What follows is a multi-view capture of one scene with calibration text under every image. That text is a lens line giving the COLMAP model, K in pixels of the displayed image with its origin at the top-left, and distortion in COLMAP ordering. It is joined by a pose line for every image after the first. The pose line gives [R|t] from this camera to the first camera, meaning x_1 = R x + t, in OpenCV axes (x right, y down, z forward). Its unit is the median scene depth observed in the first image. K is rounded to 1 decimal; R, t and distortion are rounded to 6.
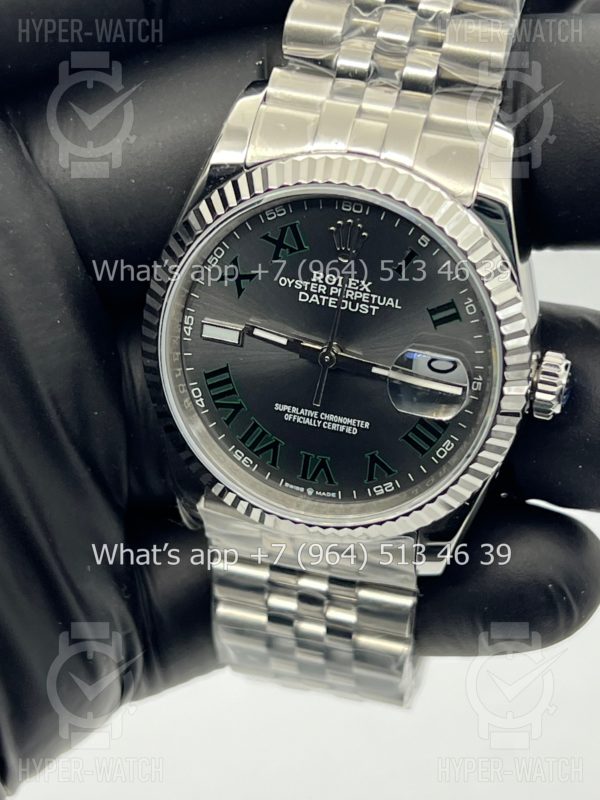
lens RADIAL K [[1804.7, 0, 300.0], [0, 1804.7, 400.0], [0, 0, 1]] dist [0.089746, 0.381161]
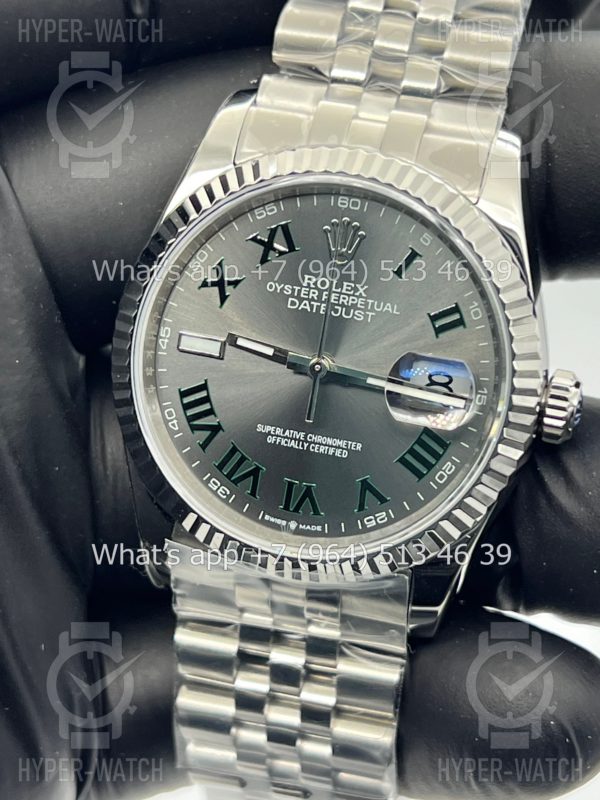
lens RADIAL K [[1804.7, 0, 300.0], [0, 1804.7, 400.0], [0, 0, 1]] dist [0.089746, 0.381161]
pose [[0.998222, 0.030874, 0.050985, -0.039584], [-0.019220, 0.976430, -0.214979, 0.187380], [-0.056421, 0.213616, 0.975287, 0.112292]]
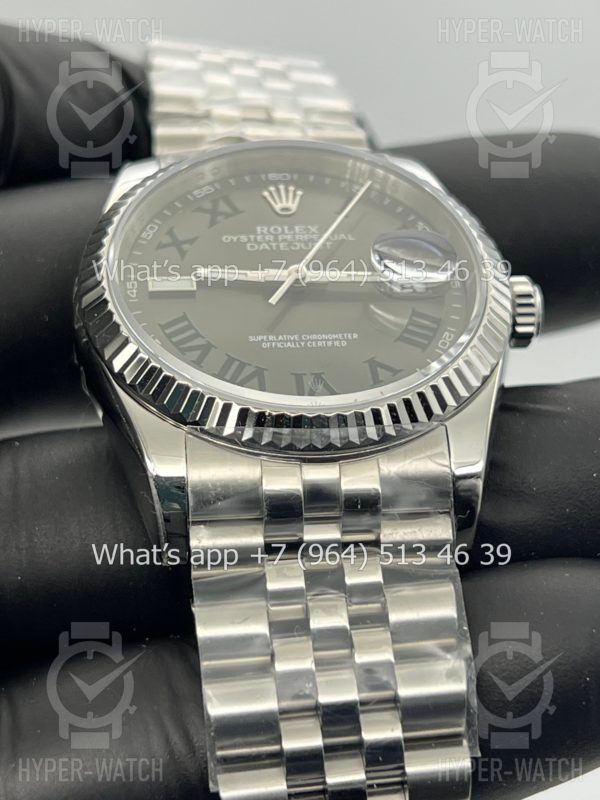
lens RADIAL K [[1804.7, 0, 300.0], [0, 1804.7, 400.0], [0, 0, 1]] dist [0.089746, 0.381161]
pose [[0.924155, 0.025268, 0.381181, -0.329159], [0.313210, 0.521158, -0.793910, 0.733862], [-0.218716, 0.853086, 0.473717, 0.612914]]
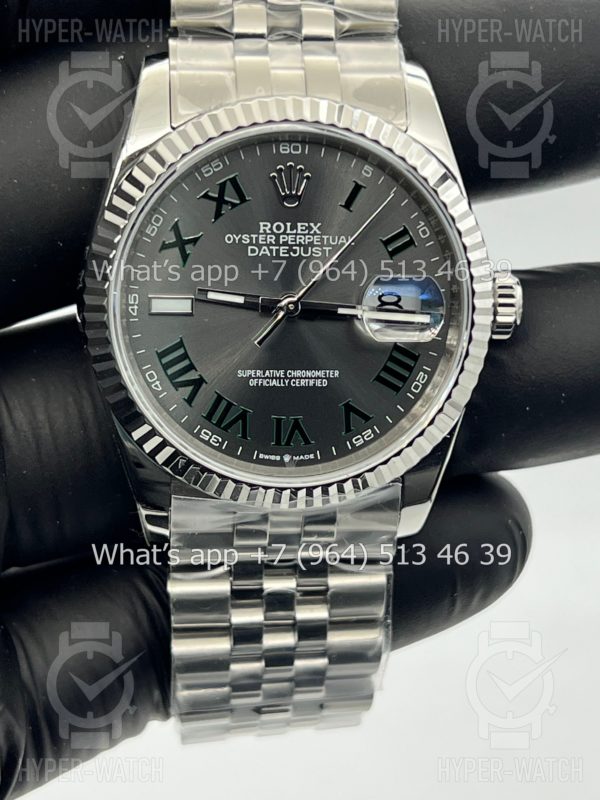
lens RADIAL K [[1804.7, 0, 300.0], [0, 1804.7, 400.0], [0, 0, 1]] dist [0.089746, 0.381161]
pose [[0.935780, -0.152823, 0.317742, -0.292352], [0.212206, 0.963803, -0.161410, 0.180377], [-0.281574, 0.218471, 0.934338, 0.104564]]
